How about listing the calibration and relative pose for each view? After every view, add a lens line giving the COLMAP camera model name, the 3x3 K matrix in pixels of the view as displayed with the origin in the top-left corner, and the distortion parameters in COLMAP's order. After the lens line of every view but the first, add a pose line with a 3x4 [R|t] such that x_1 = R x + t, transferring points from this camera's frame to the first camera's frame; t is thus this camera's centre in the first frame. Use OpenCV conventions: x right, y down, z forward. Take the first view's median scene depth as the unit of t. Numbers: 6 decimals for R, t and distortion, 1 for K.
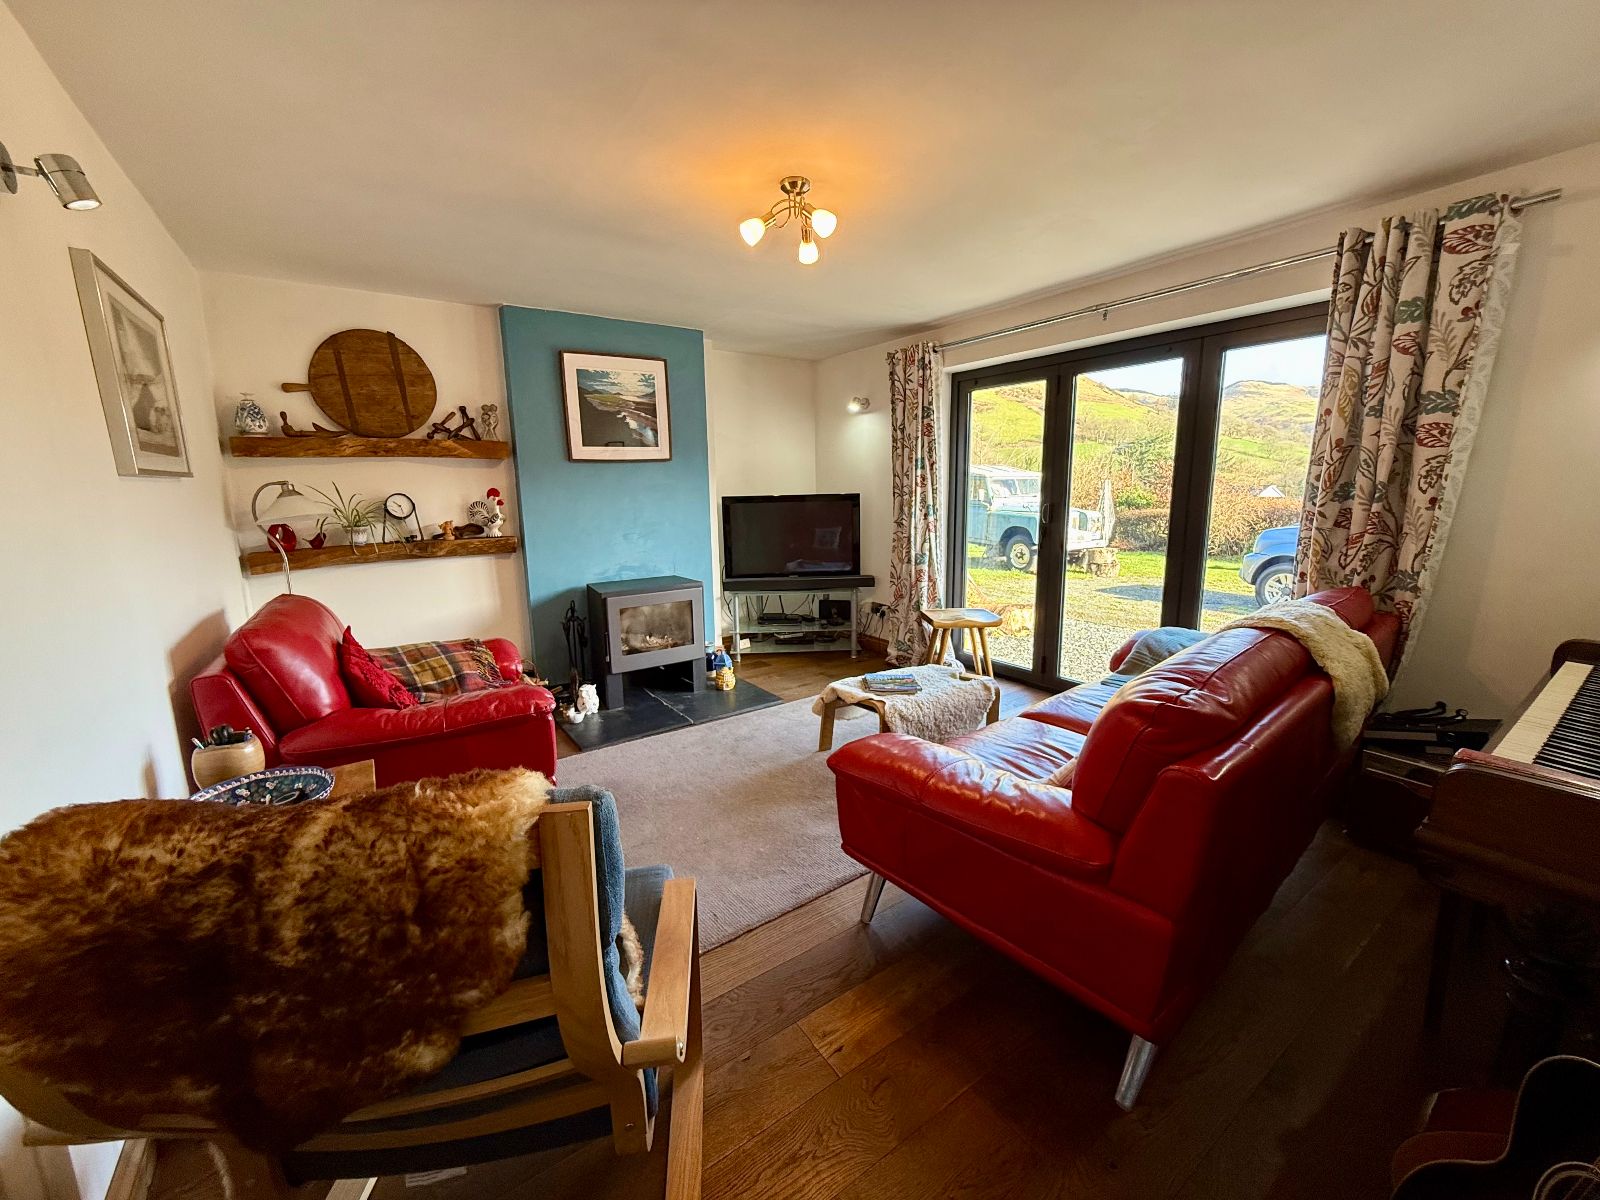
lens RADIAL K [[634.2, 0, 802.5], [0, 634.2, 597.4], [0, 0, 1]] dist [0.000431, 0.000692]
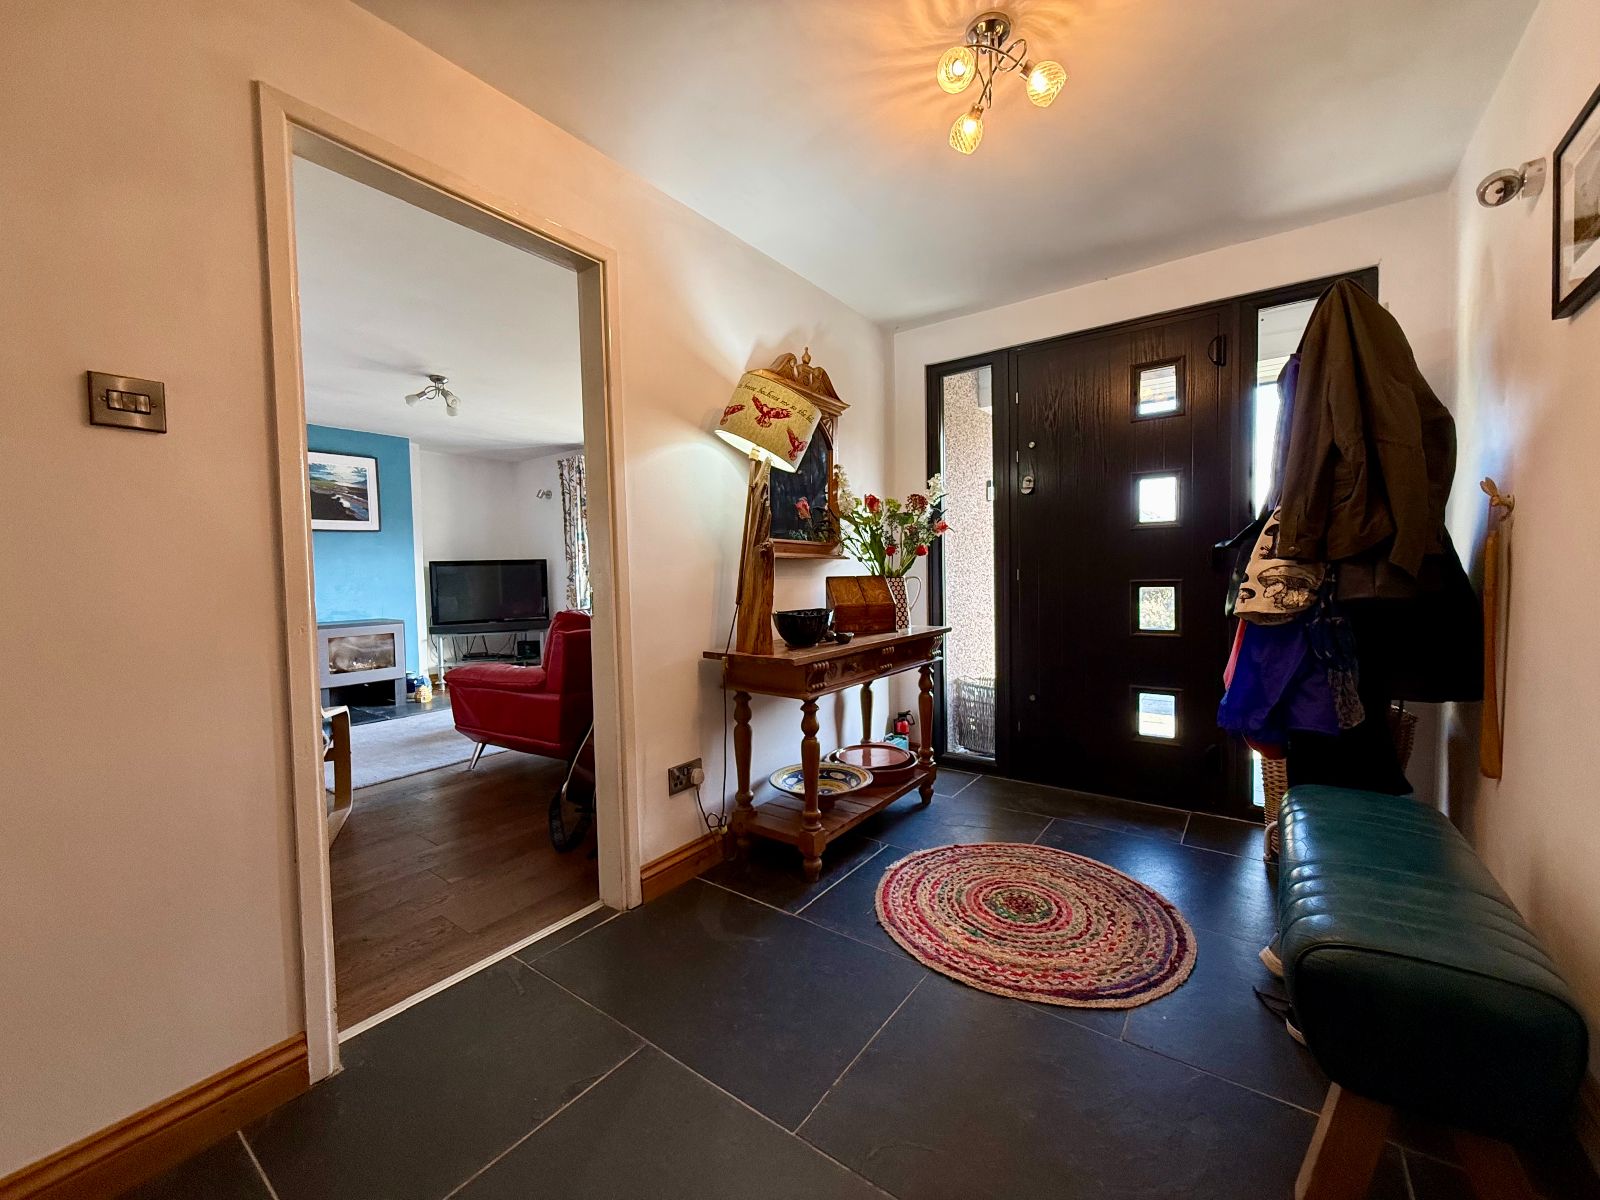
lens RADIAL K [[634.2, 0, 794.4], [0, 634.2, 599.4], [0, 0, 1]] dist [0.000431, 0.000692]
pose [[0.948098, -0.017571, 0.317492, 0.212638], [0.060475, 0.990212, -0.125790, 0.161050], [-0.312175, 0.138462, 0.939881, -0.553842]]
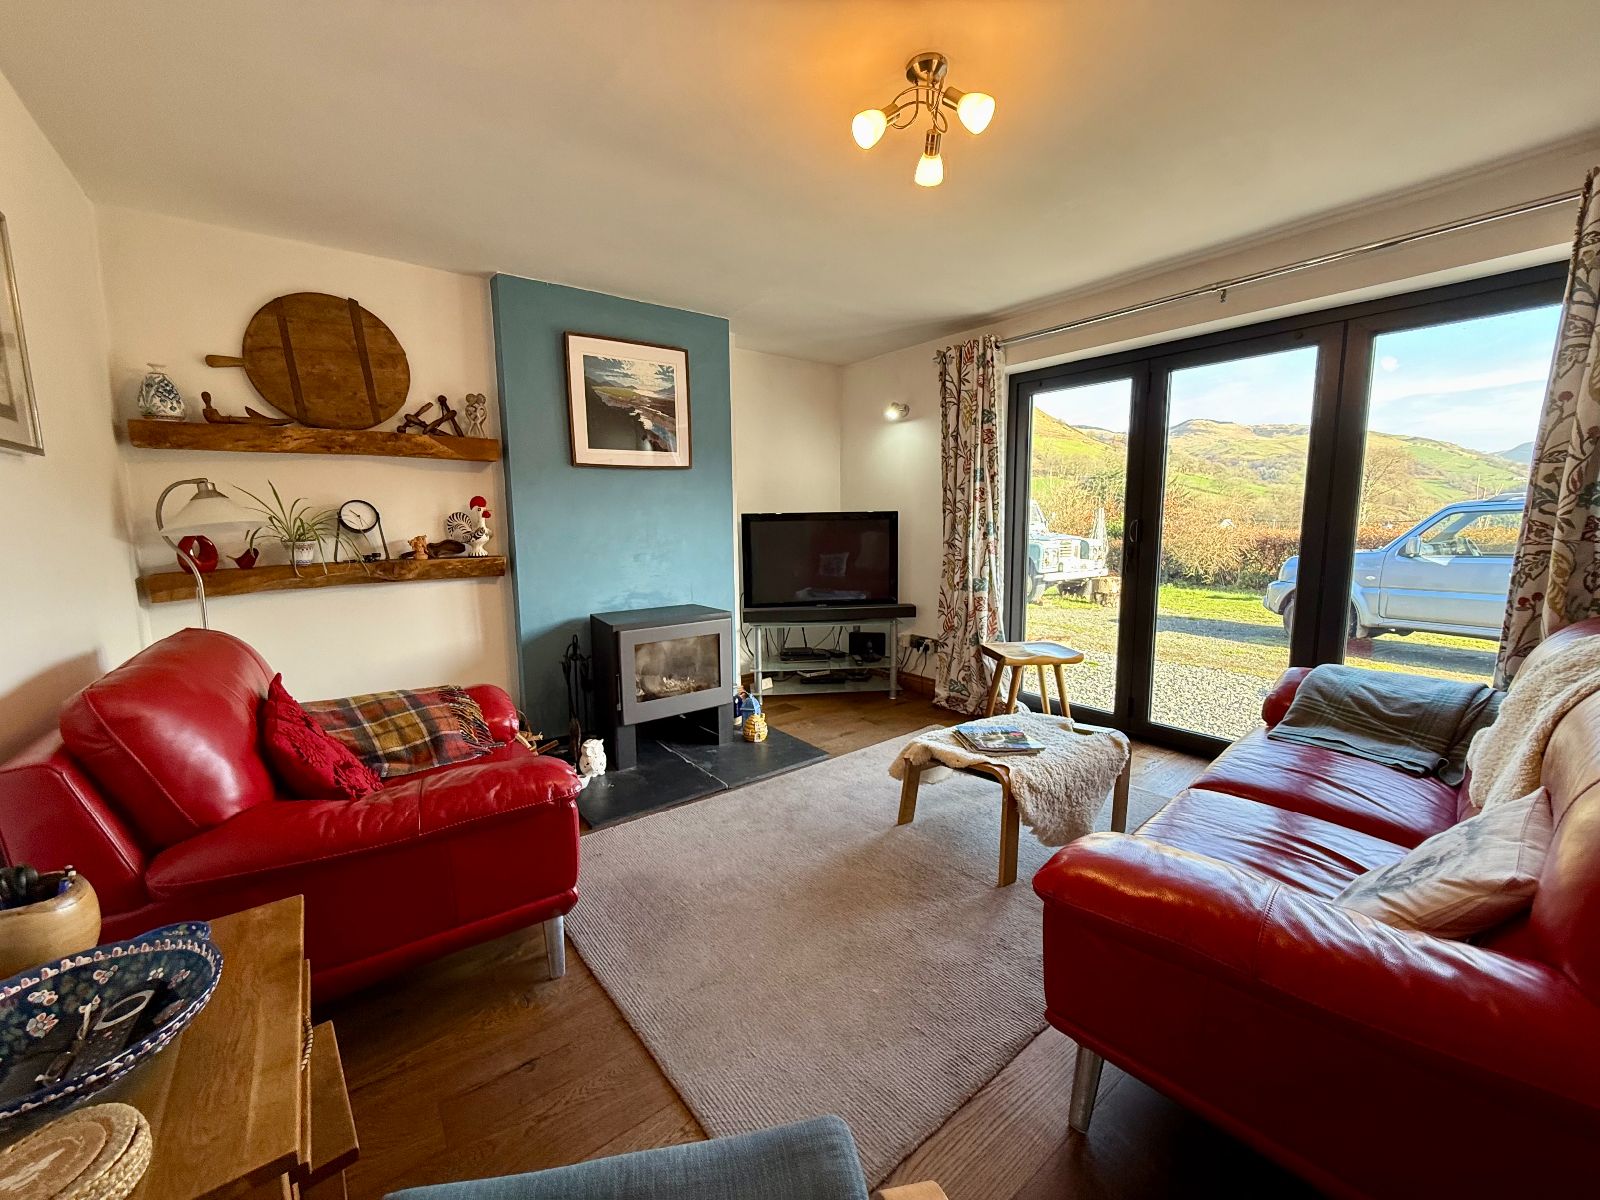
lens RADIAL K [[634.2, 0, 802.9], [0, 634.2, 599.0], [0, 0, 1]] dist [0.000431, 0.000692]
pose [[0.998821, -0.001233, 0.048531, -0.111696], [0.003517, 0.998888, -0.047016, -0.001534], [-0.048419, 0.047131, 0.997715, 0.175982]]
